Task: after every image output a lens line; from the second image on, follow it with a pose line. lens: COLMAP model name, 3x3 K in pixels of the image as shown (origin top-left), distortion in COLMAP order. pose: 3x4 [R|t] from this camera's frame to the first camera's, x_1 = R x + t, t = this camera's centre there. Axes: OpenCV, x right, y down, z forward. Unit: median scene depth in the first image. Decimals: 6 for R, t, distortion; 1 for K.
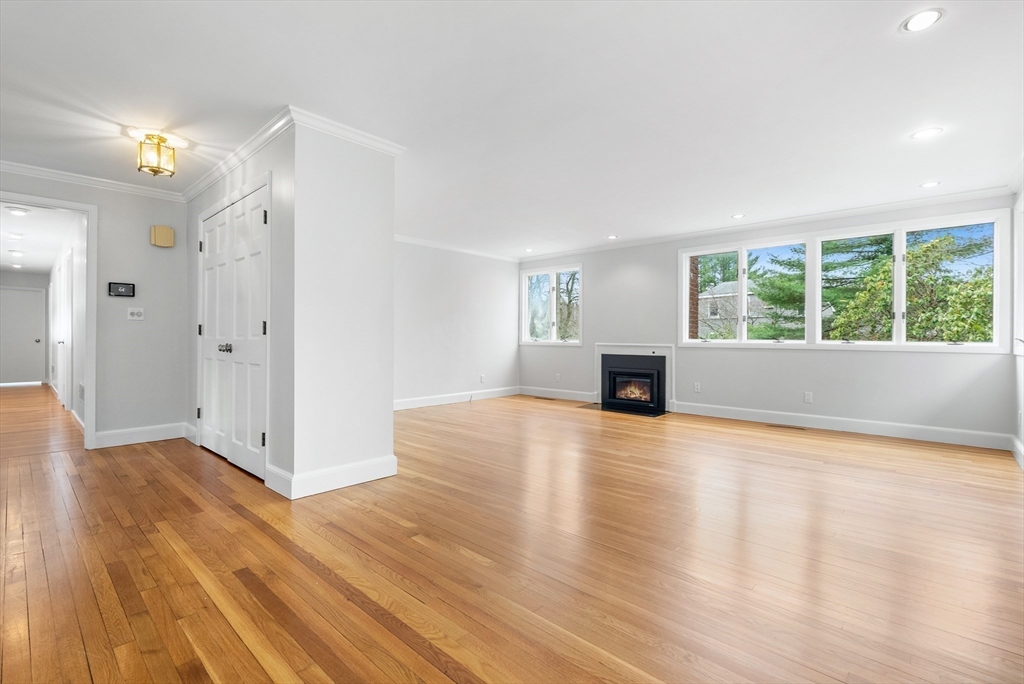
lens RADIAL K [[466.0, 0, 512.0], [0, 466.0, 342.0], [0, 0, 1]] dist [0.000048, 0.000010]
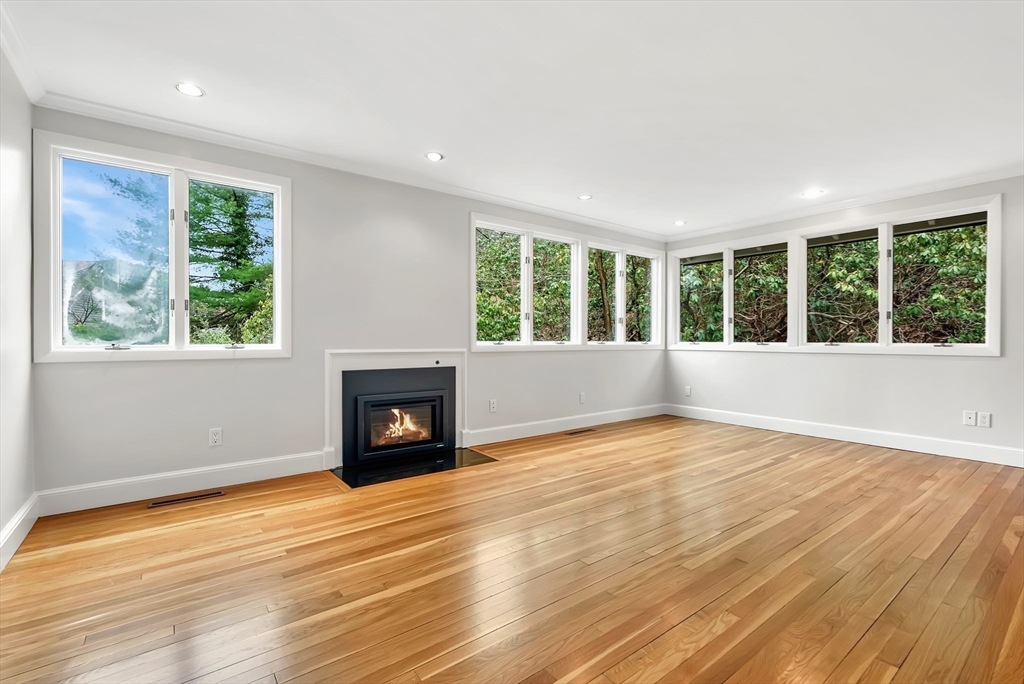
lens RADIAL K [[457.0, 0, 512.0], [0, 457.0, 342.0], [0, 0, 1]] dist [0.001909, 0.000309]
pose [[0.184954, -0.007740, 0.982717, -0.273368], [0.011758, 0.999915, 0.005662, -0.007089], [-0.982677, 0.010508, 0.185029, 0.733904]]
